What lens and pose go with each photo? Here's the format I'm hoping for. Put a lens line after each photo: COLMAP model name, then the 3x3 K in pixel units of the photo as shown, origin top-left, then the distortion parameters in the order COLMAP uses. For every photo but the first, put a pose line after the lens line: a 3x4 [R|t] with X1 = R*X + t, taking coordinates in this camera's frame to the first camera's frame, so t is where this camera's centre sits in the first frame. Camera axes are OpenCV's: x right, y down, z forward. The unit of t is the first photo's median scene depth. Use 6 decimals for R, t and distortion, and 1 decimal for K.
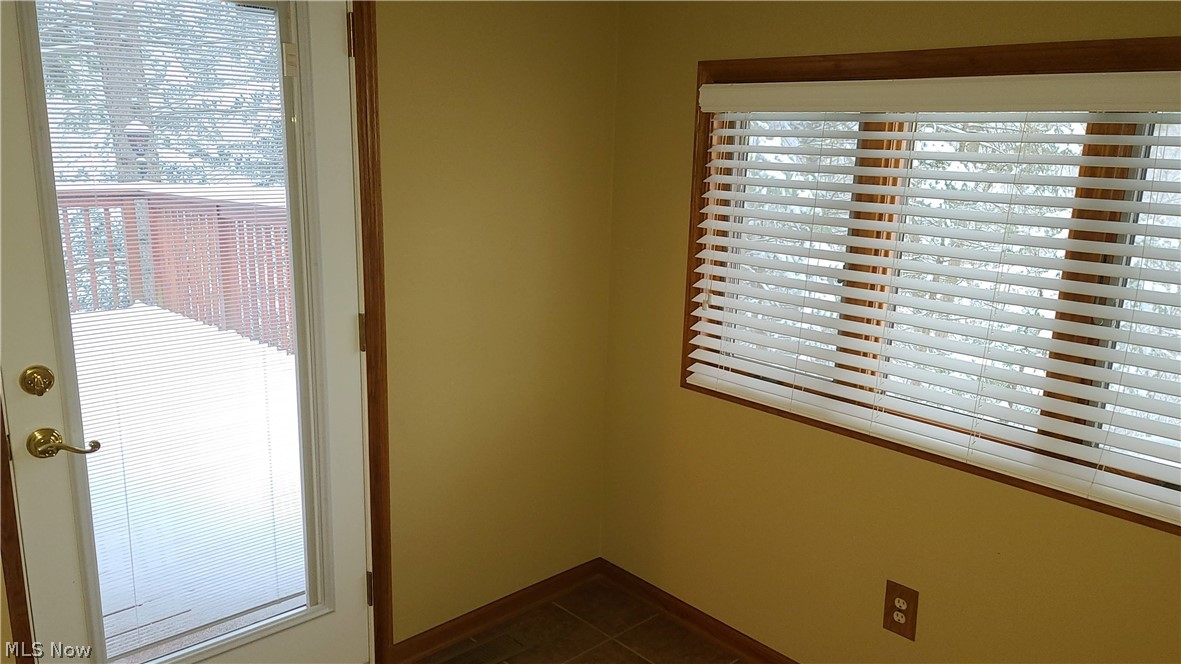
lens RADIAL K [[868.8, 0, 590.5], [0, 868.8, 332.0], [0, 0, 1]] dist [-0.002201, 0.000125]
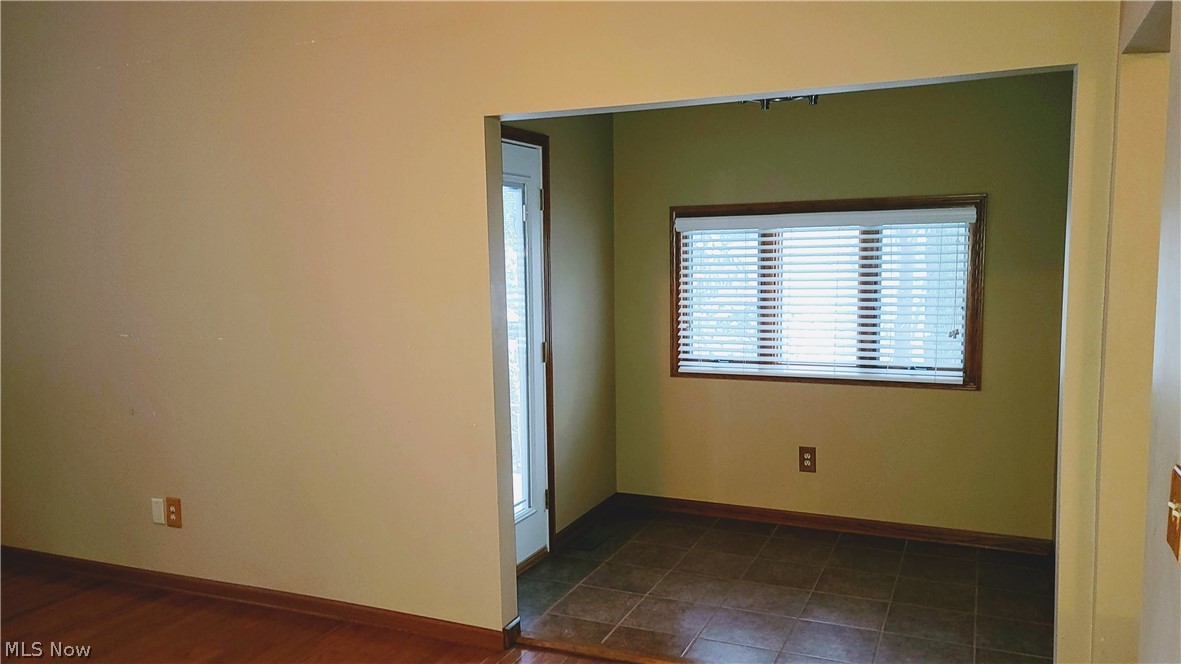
lens RADIAL K [[863.8, 0, 590.5], [0, 863.8, 332.0], [0, 0, 1]] dist [0.006632, 0.001712]
pose [[0.919294, -0.076102, 0.386145, -0.876703], [0.126579, 0.986170, -0.106991, 0.167857], [-0.372662, 0.147234, 0.916212, -0.737022]]
